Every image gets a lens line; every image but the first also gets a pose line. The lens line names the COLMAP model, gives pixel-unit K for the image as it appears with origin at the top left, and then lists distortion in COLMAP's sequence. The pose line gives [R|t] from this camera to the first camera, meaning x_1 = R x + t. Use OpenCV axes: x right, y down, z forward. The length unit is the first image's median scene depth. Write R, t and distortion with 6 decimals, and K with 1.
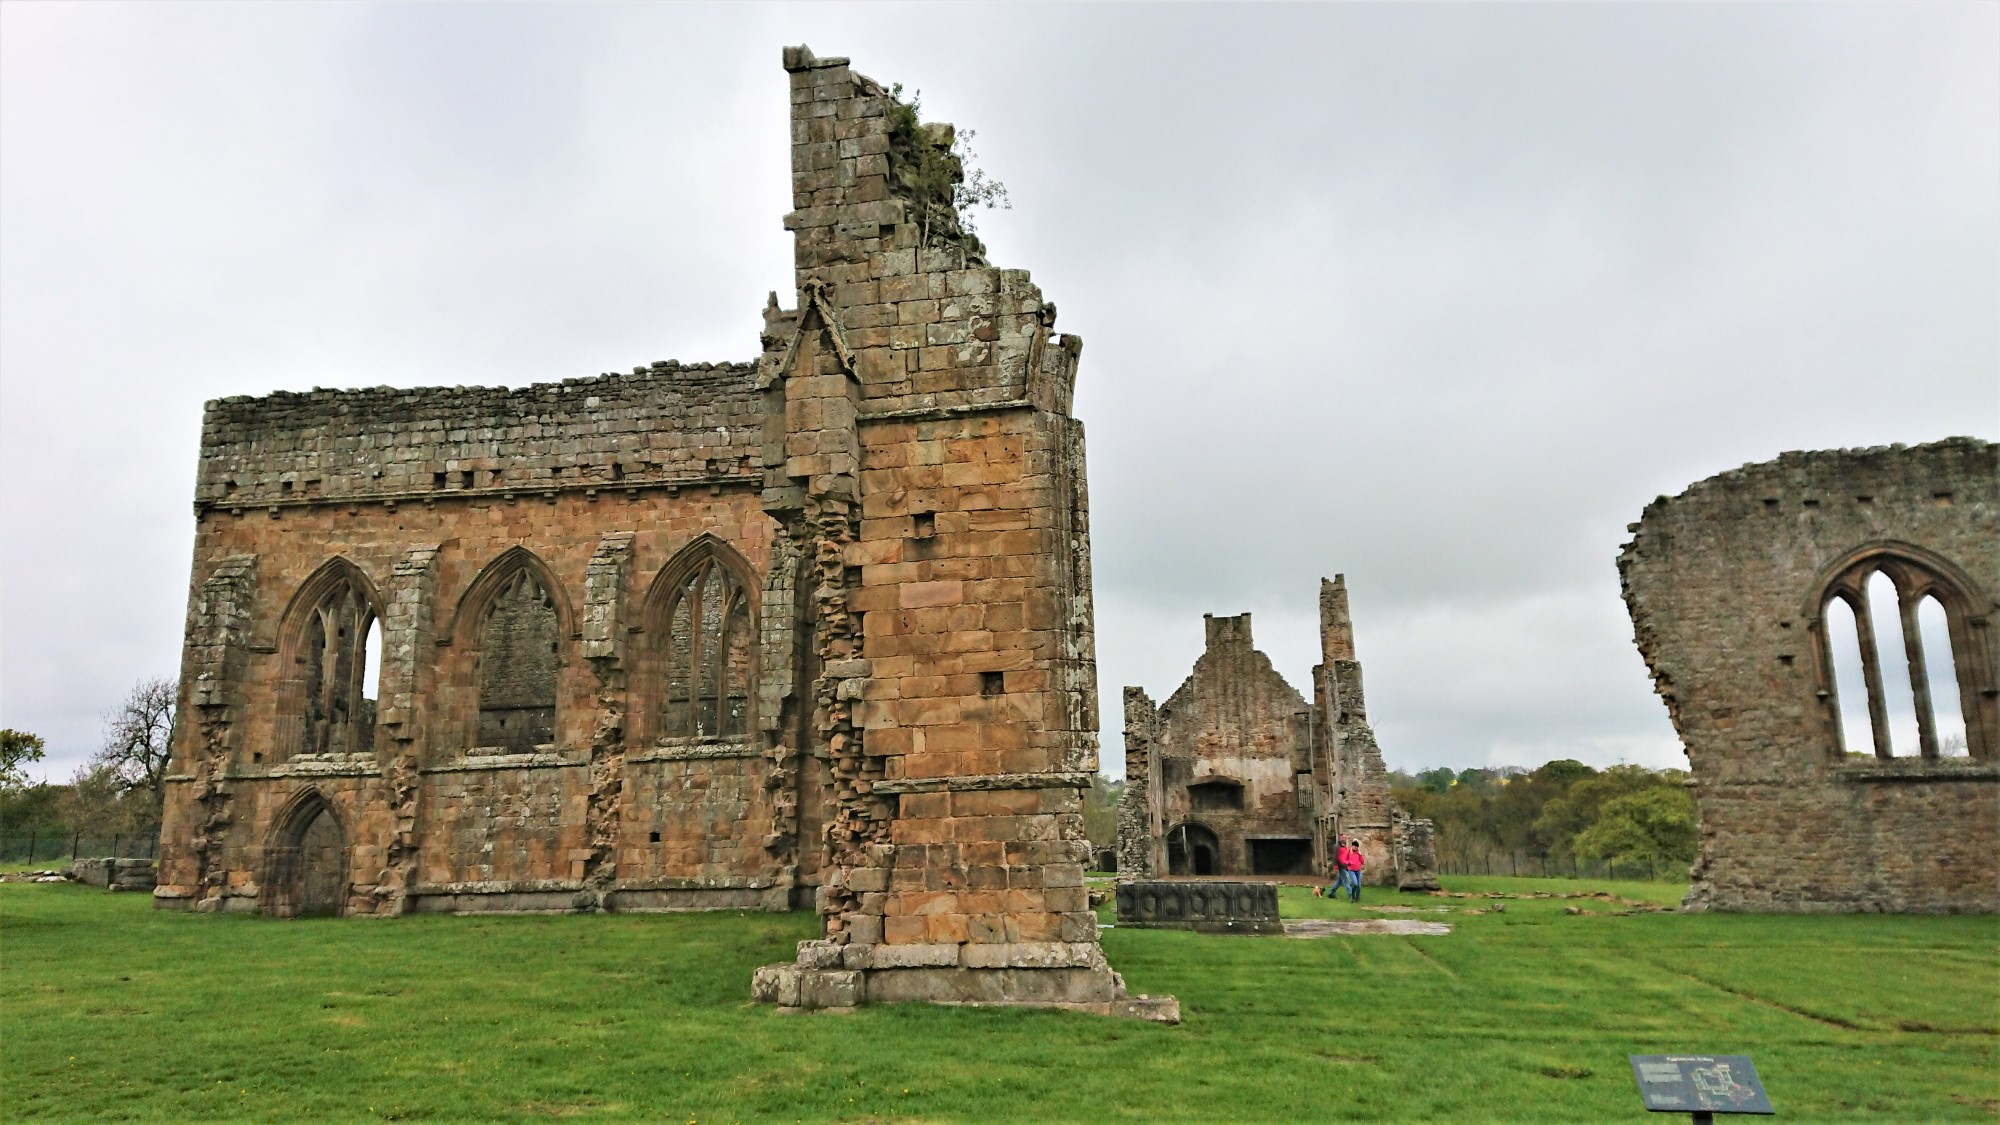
lens RADIAL K [[1326.1, 0, 1046.9], [0, 1326.1, 568.1], [0, 0, 1]] dist [0.099678, -0.086993]
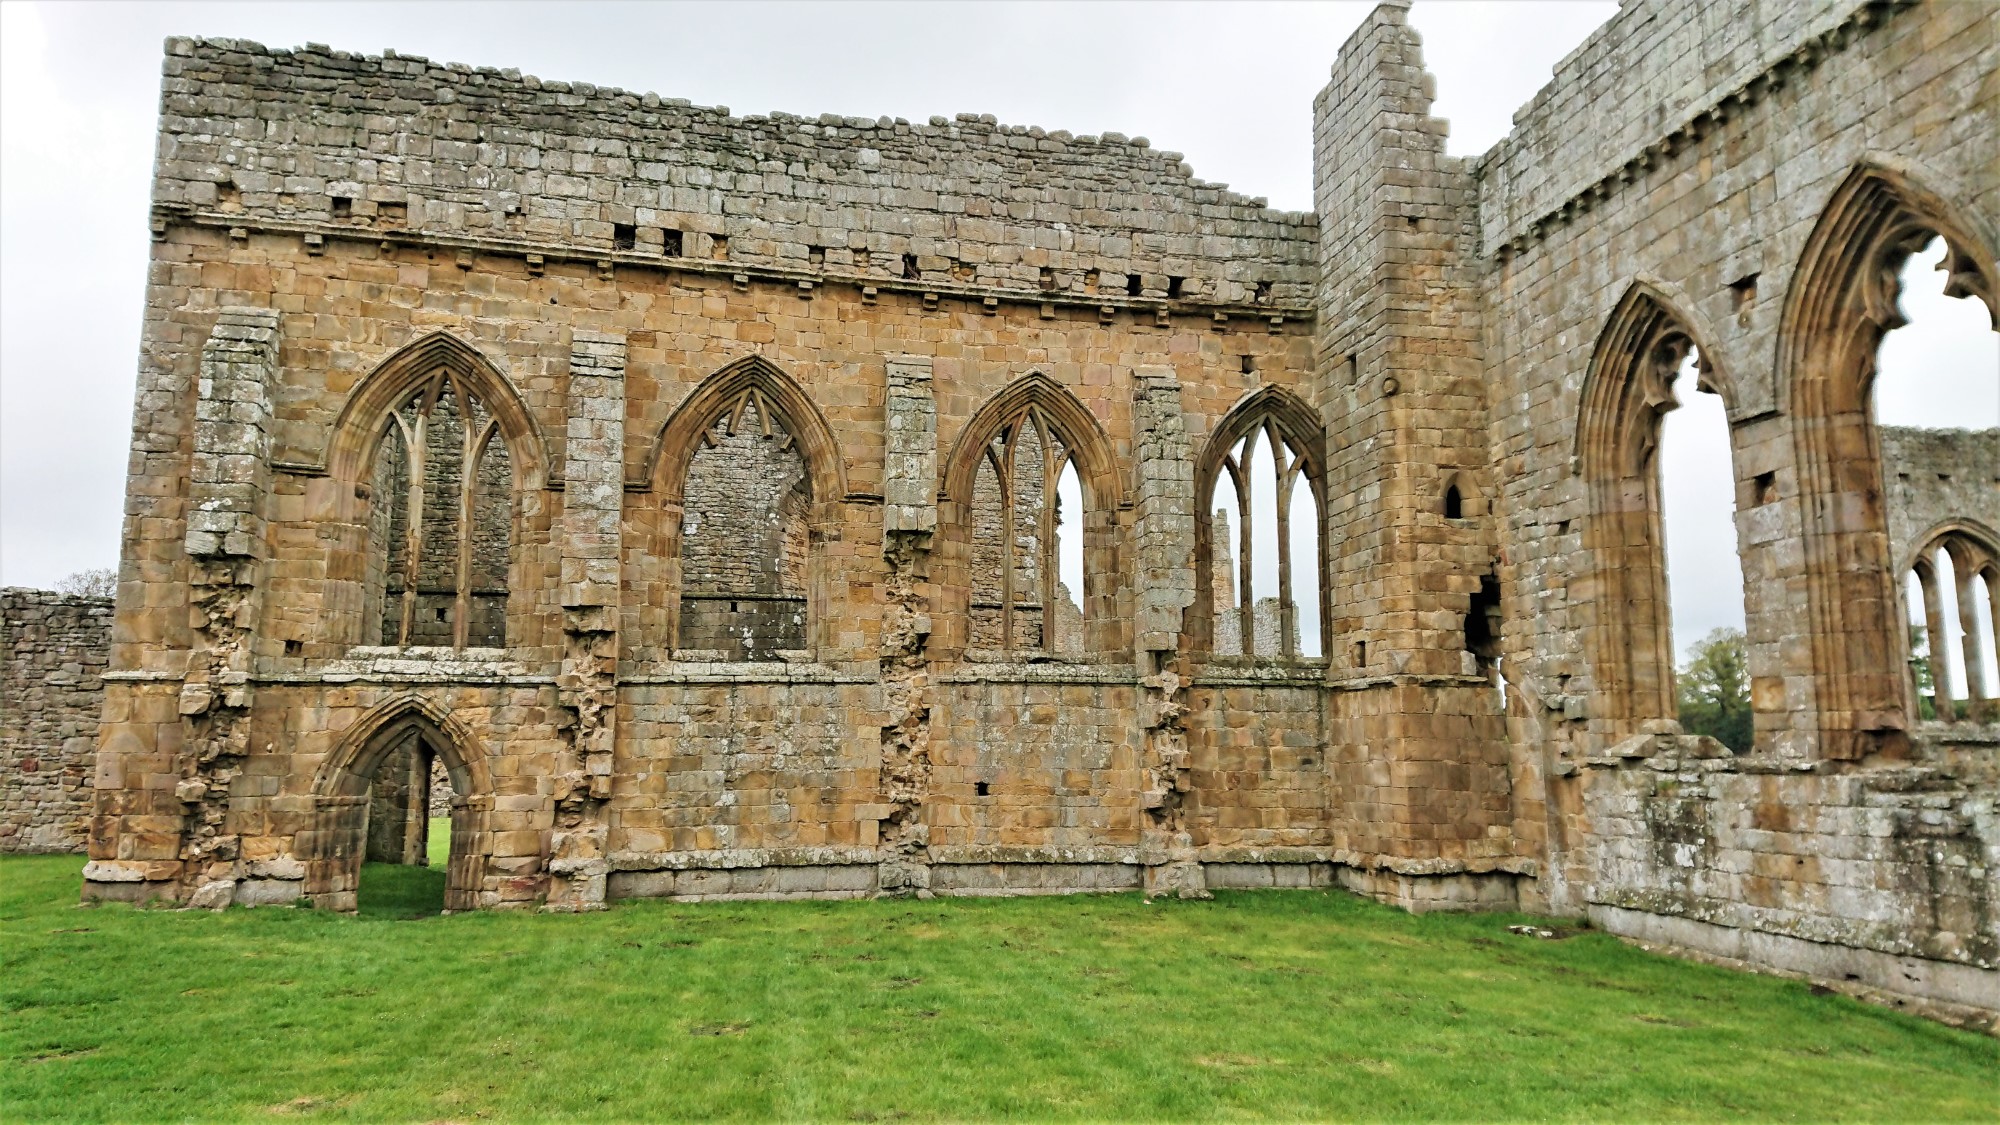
lens RADIAL K [[1326.1, 0, 1043.5], [0, 1326.1, 574.6], [0, 0, 1]] dist [0.099678, -0.086993]
pose [[0.927082, 0.069032, 0.368446, -0.488007], [-0.088443, 0.995429, 0.036037, 0.054904], [-0.364275, -0.065996, 0.928950, 0.317061]]
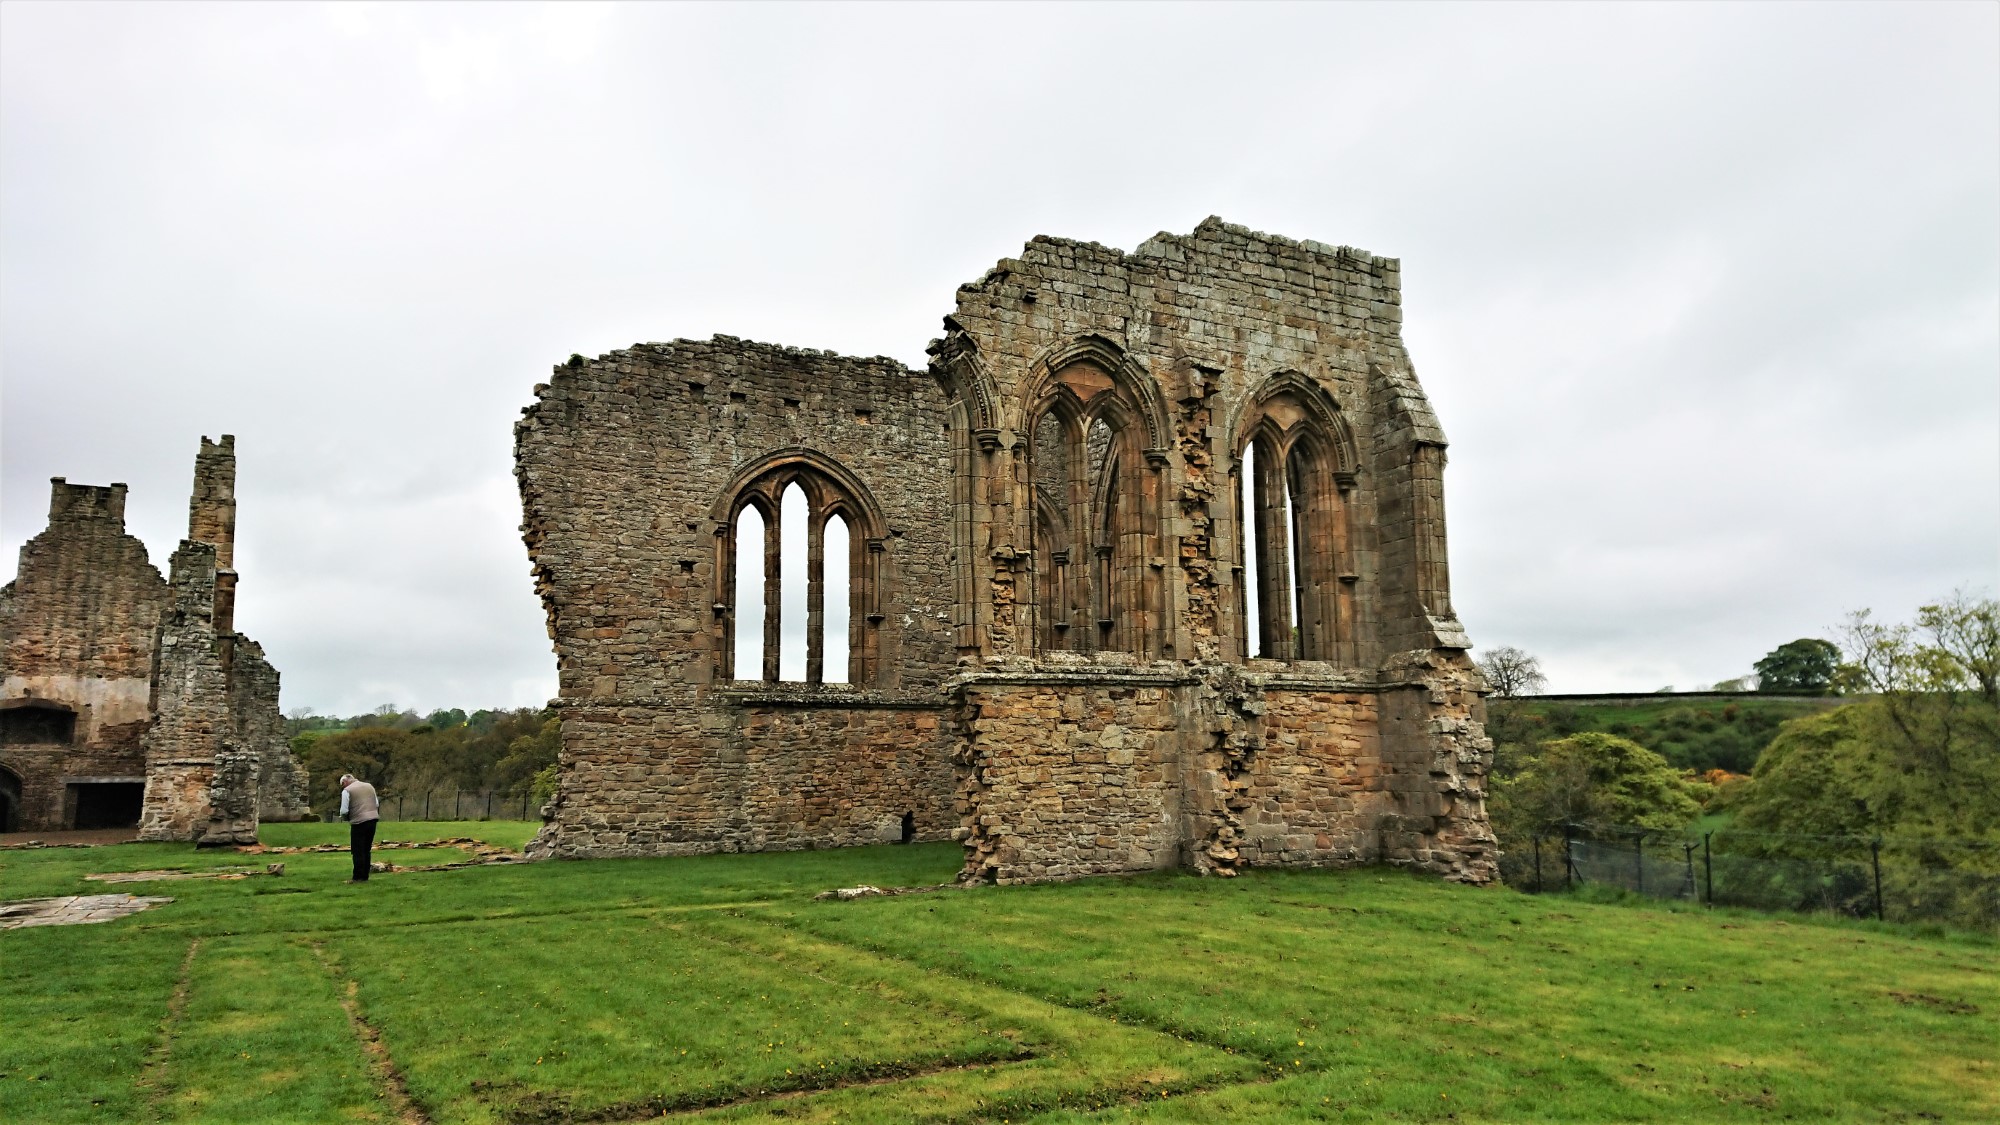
lens RADIAL K [[1326.1, 0, 1009.6], [0, 1326.1, 571.9], [0, 0, 1]] dist [0.099678, -0.086993]
pose [[0.790272, 0.100071, 0.604530, 0.217238], [-0.124675, 0.992197, -0.001262, 0.052664], [-0.599938, -0.074373, 0.796582, 0.219622]]
